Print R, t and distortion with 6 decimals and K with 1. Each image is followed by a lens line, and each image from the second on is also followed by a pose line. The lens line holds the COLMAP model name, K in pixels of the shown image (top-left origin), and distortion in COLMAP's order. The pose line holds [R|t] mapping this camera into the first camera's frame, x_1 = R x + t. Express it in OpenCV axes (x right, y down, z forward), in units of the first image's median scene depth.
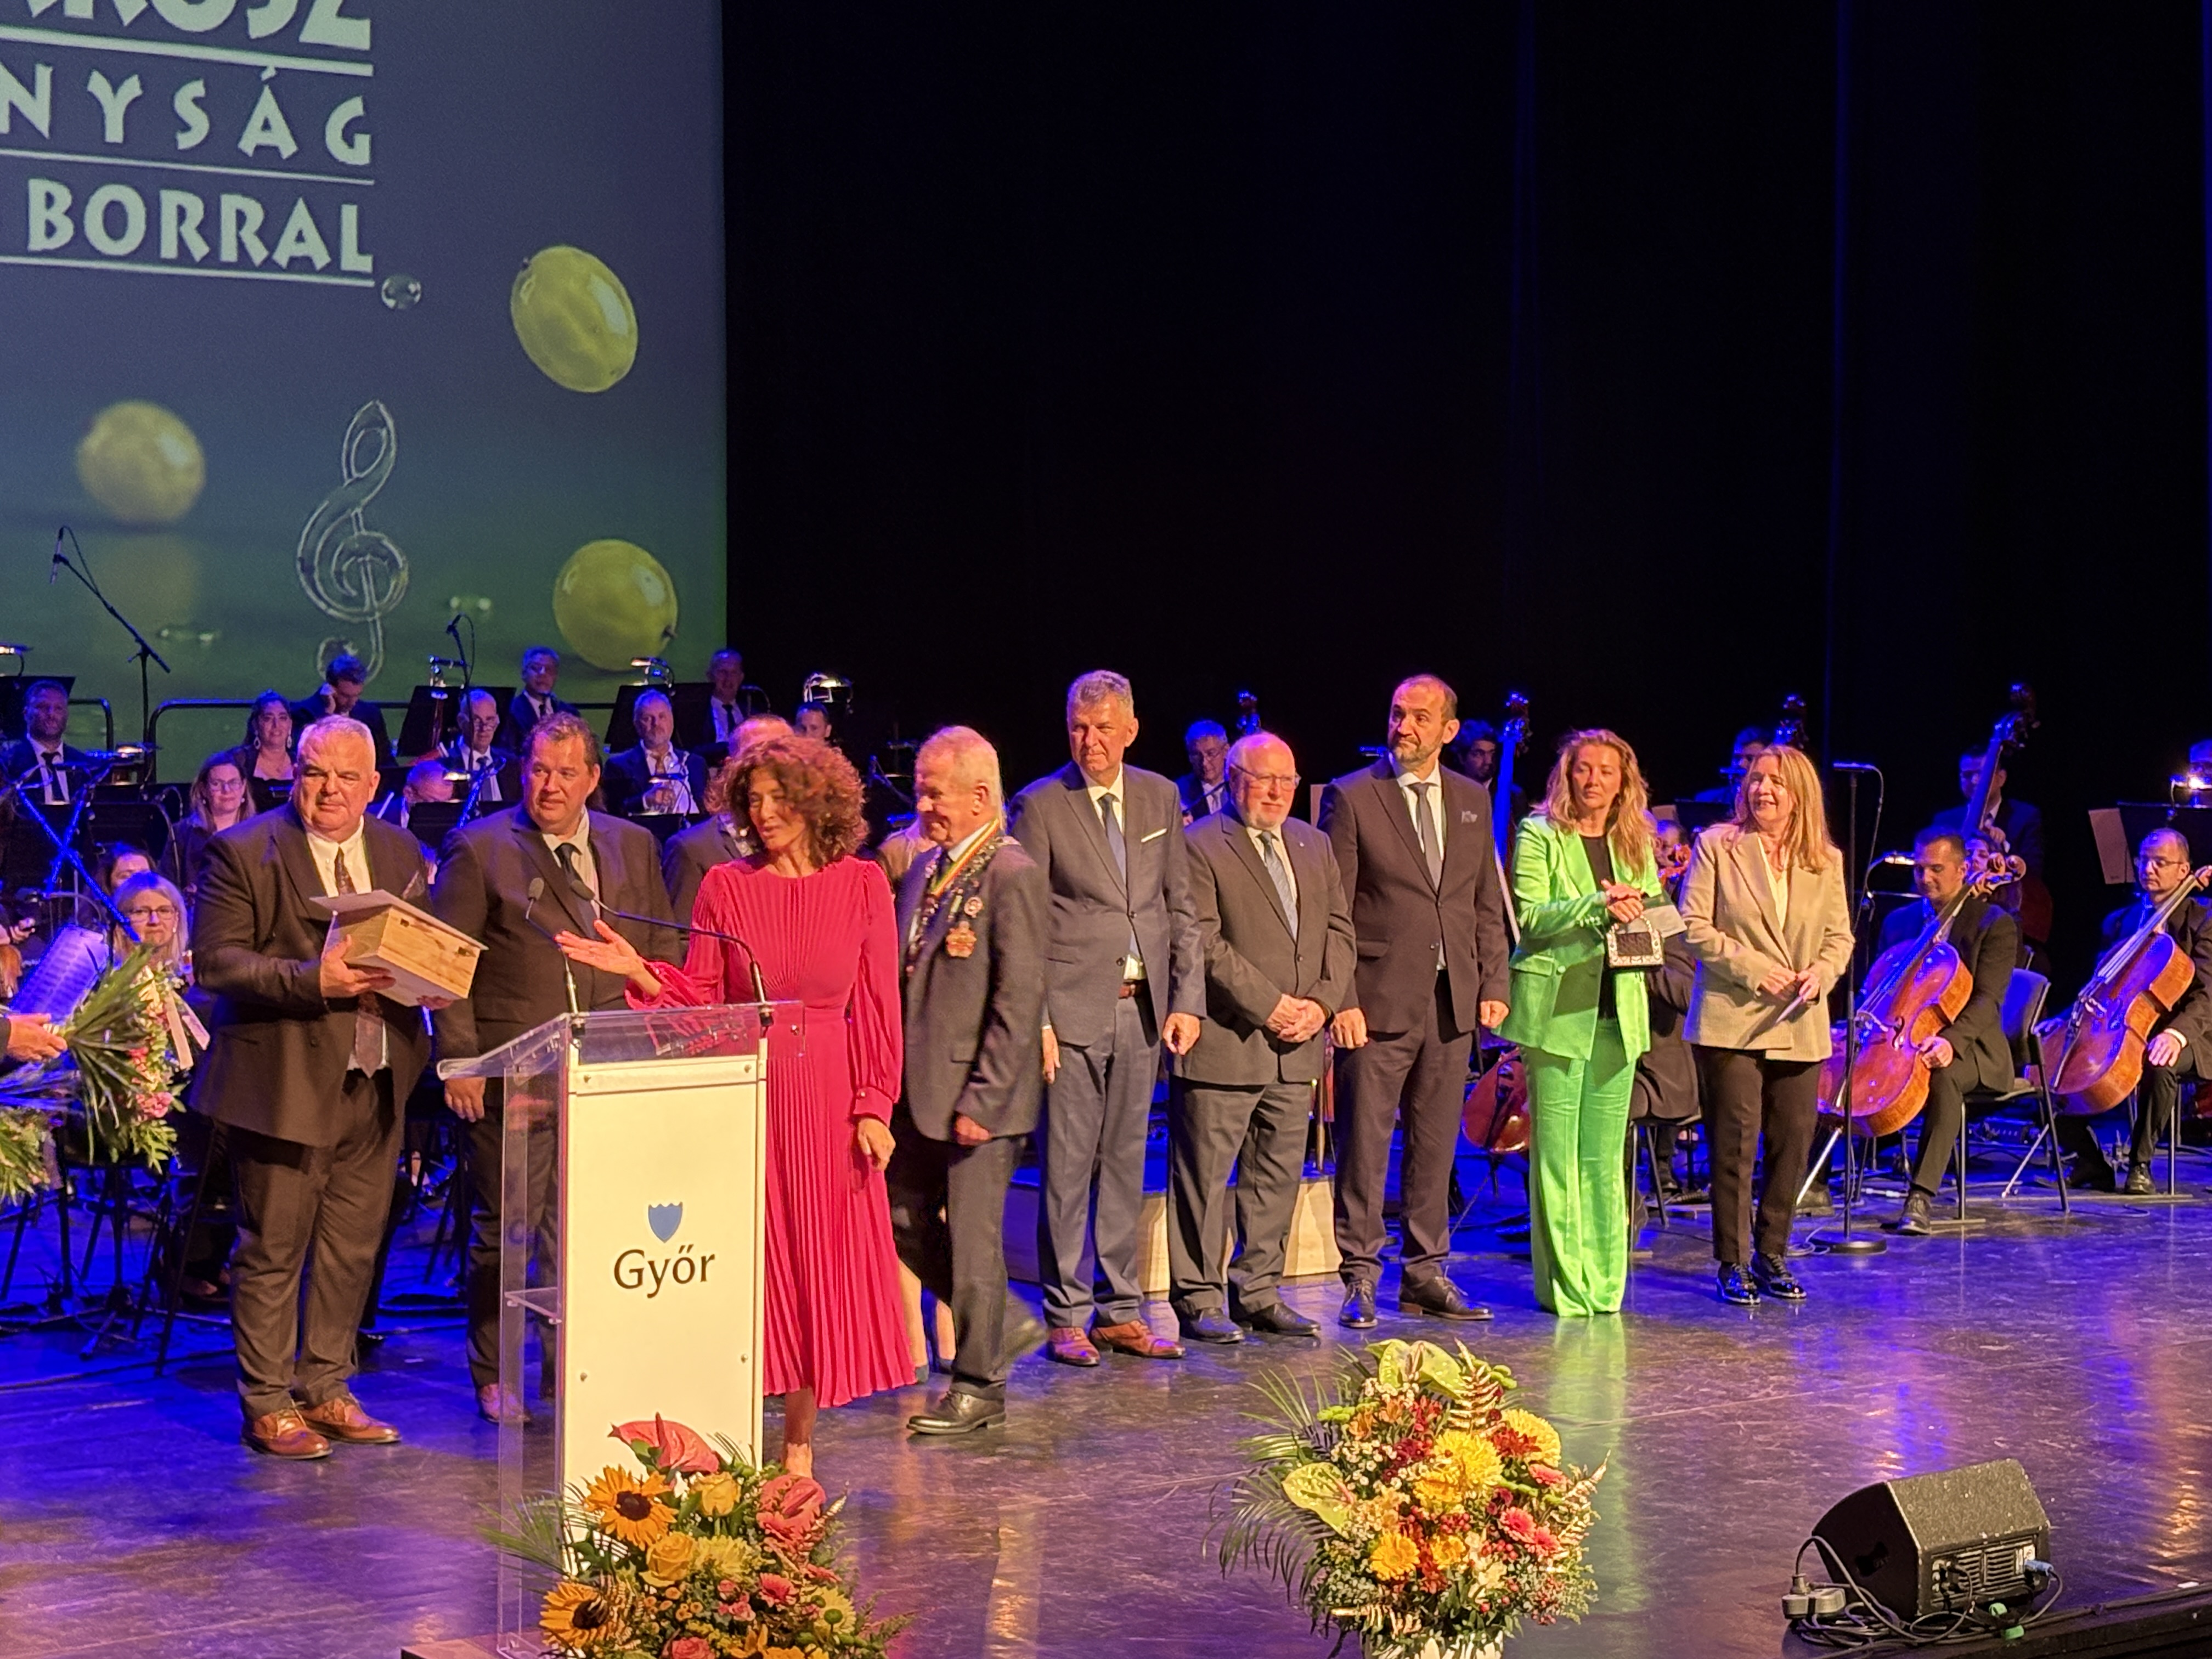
lens RADIAL K [[4230.5, 0, 1112.5], [0, 4230.5, 977.2], [0, 0, 1]] dist [0.268703, -1.552951]
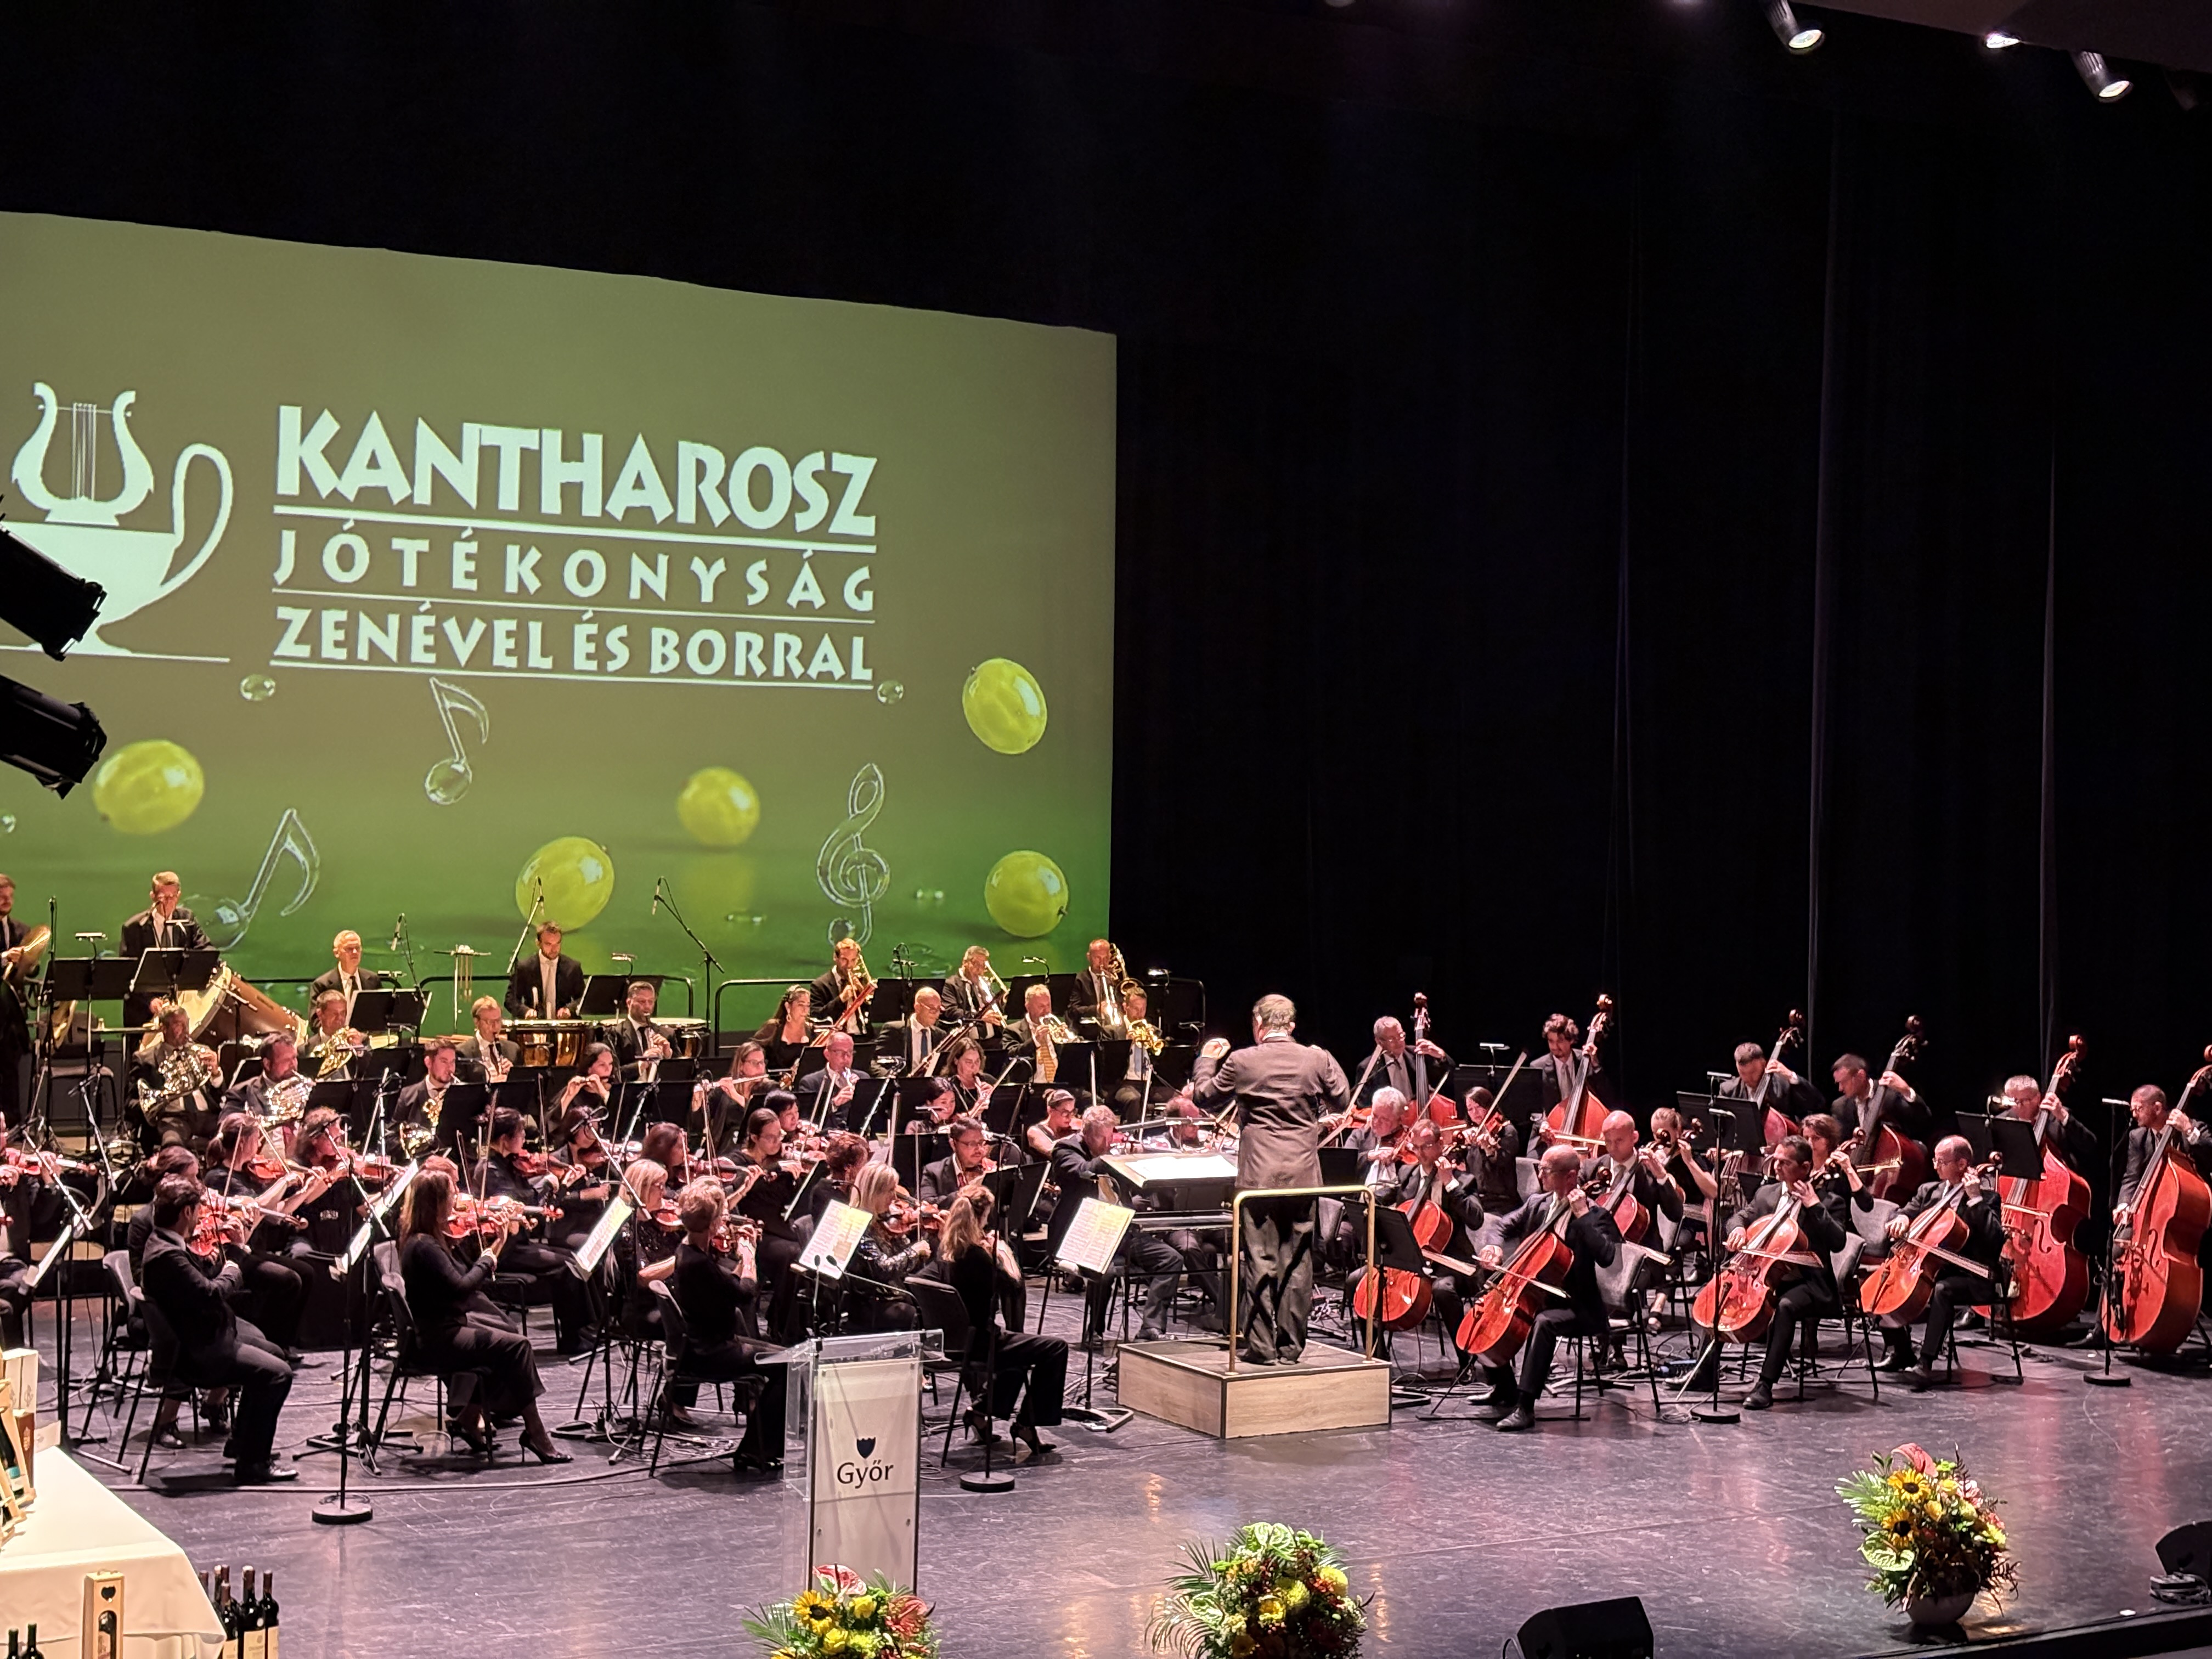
lens RADIAL K [[3247.6, 0, 1039.1], [0, 3247.6, 831.7], [0, 0, 1]] dist [-0.017029, 1.182174]
pose [[0.989858, 0.012899, -0.141475, 0.051515], [-0.022709, 0.997430, -0.067952, -0.034892], [0.140235, 0.070476, 0.987607, -0.133220]]
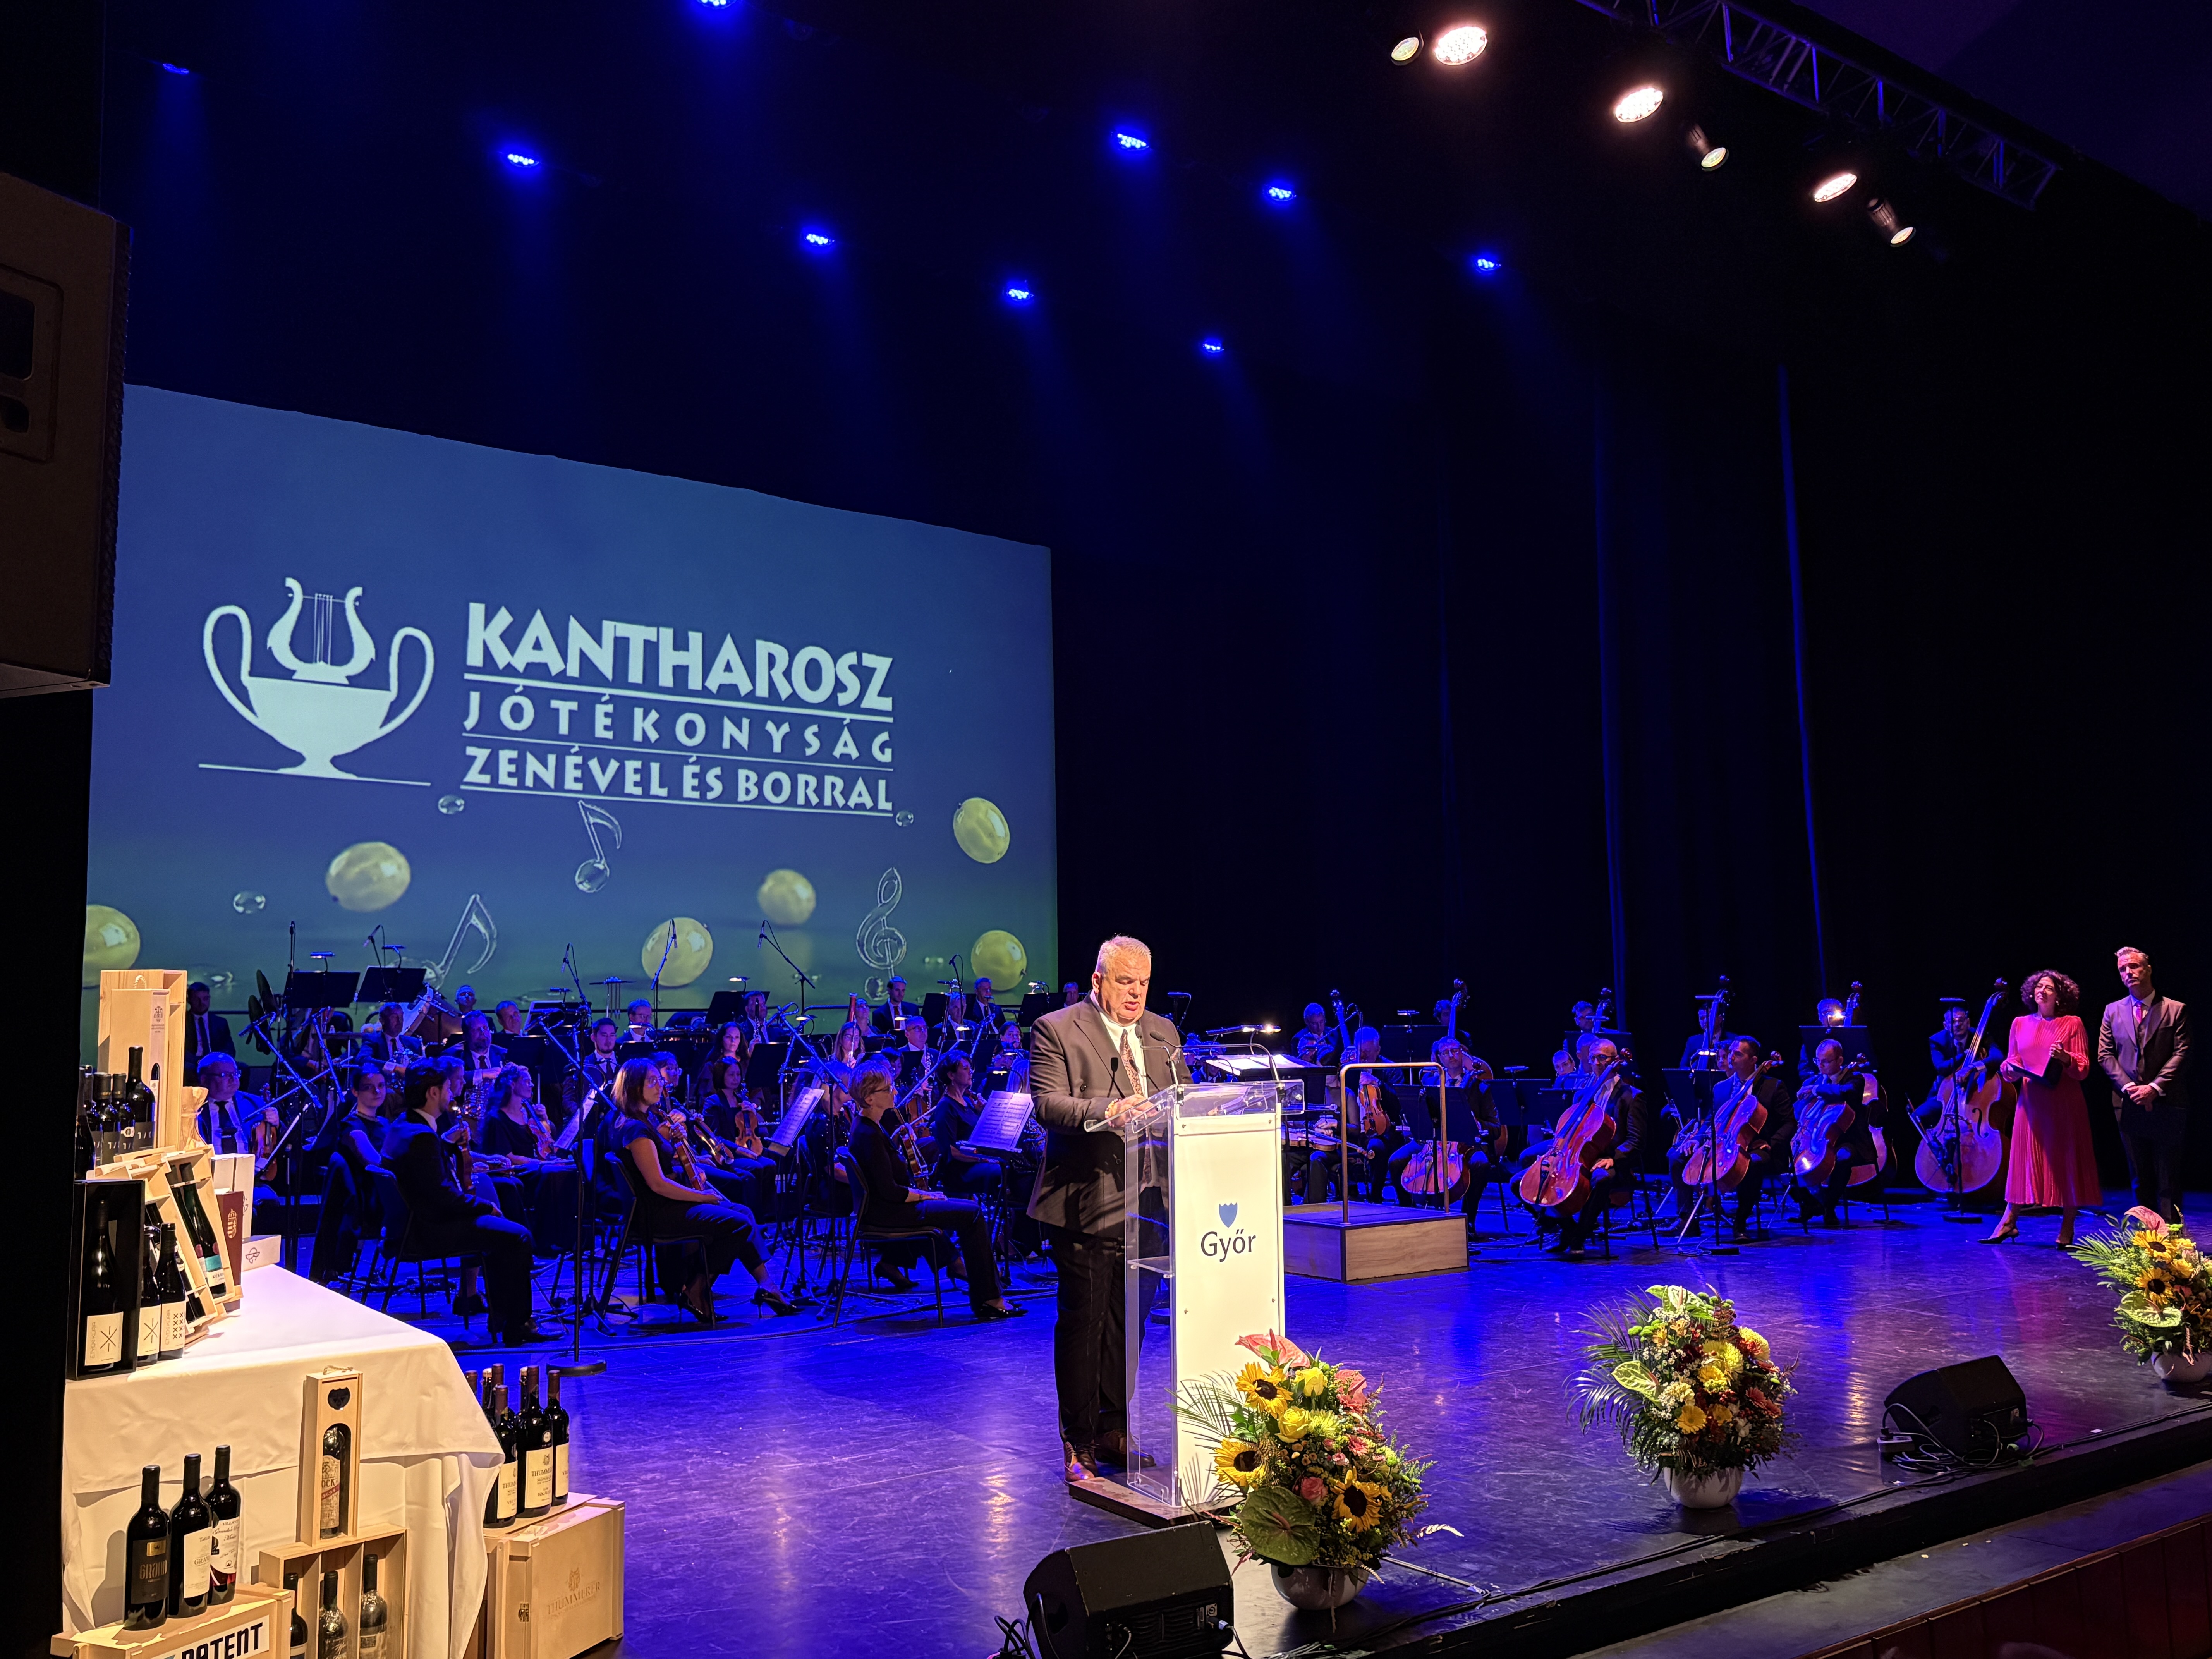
lens RADIAL K [[1867.9, 0, 1108.5], [0, 1867.9, 836.5], [0, 0, 1]] dist [0.001039, 0.046008]
pose [[0.999356, -0.021402, -0.028816, -0.037421], [0.016252, 0.985592, -0.168356, 0.009951], [0.032004, 0.167779, 0.985305, 0.073800]]
